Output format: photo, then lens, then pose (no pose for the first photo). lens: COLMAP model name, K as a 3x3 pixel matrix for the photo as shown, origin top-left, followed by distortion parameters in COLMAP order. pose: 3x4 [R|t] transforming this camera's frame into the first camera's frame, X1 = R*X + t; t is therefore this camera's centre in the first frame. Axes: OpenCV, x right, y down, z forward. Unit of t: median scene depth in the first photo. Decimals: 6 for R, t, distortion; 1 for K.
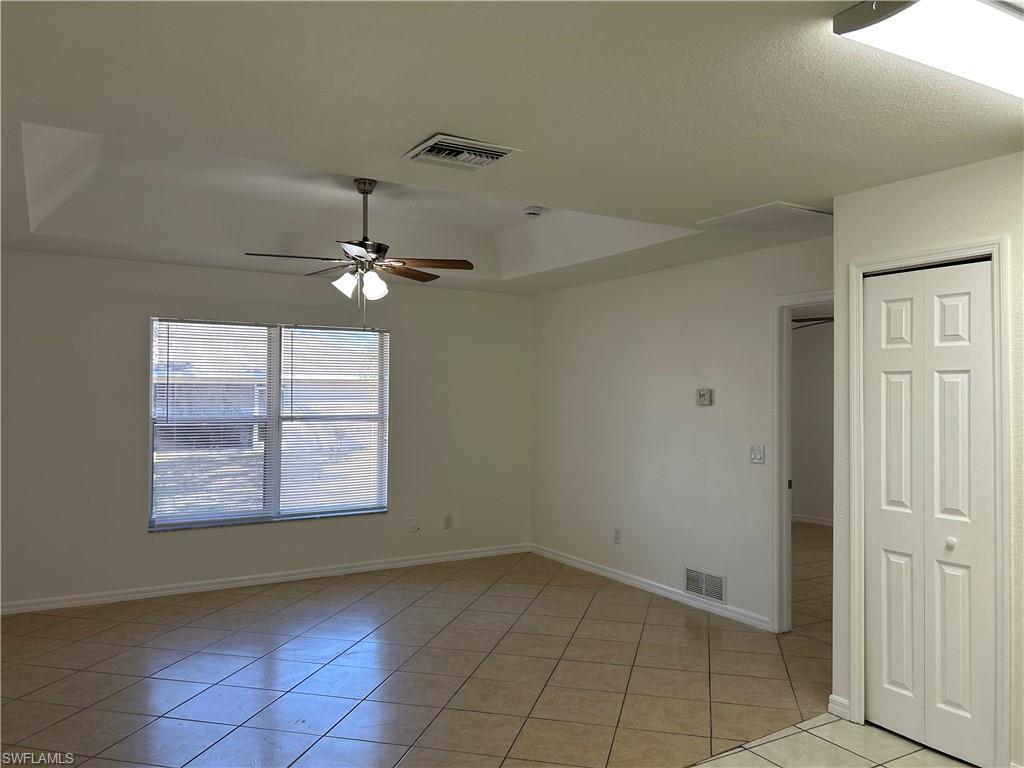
lens RADIAL K [[771.5, 0, 506.6], [0, 771.5, 390.7], [0, 0, 1]] dist [0.024185, -0.003181]
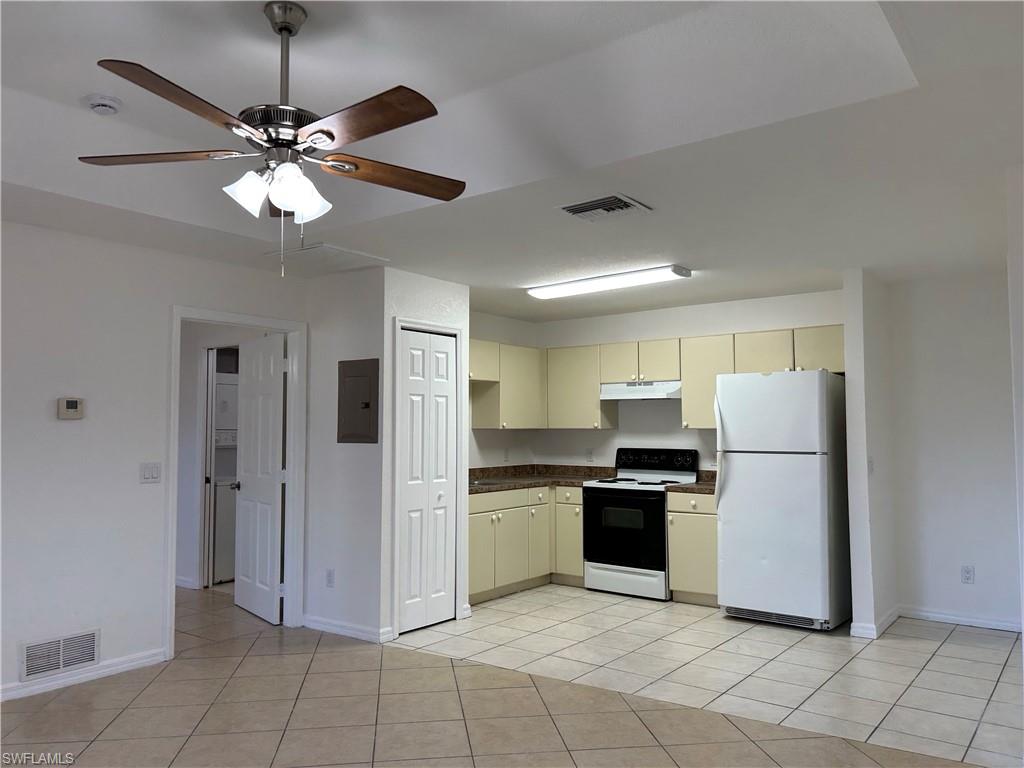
lens RADIAL K [[771.5, 0, 507.4], [0, 771.5, 377.1], [0, 0, 1]] dist [0.024185, -0.003181]
pose [[-0.374322, 0.060324, 0.925335, -0.900649], [-0.003140, 0.997794, -0.066318, 0.039969], [-0.927294, -0.027730, -0.373306, 1.260106]]
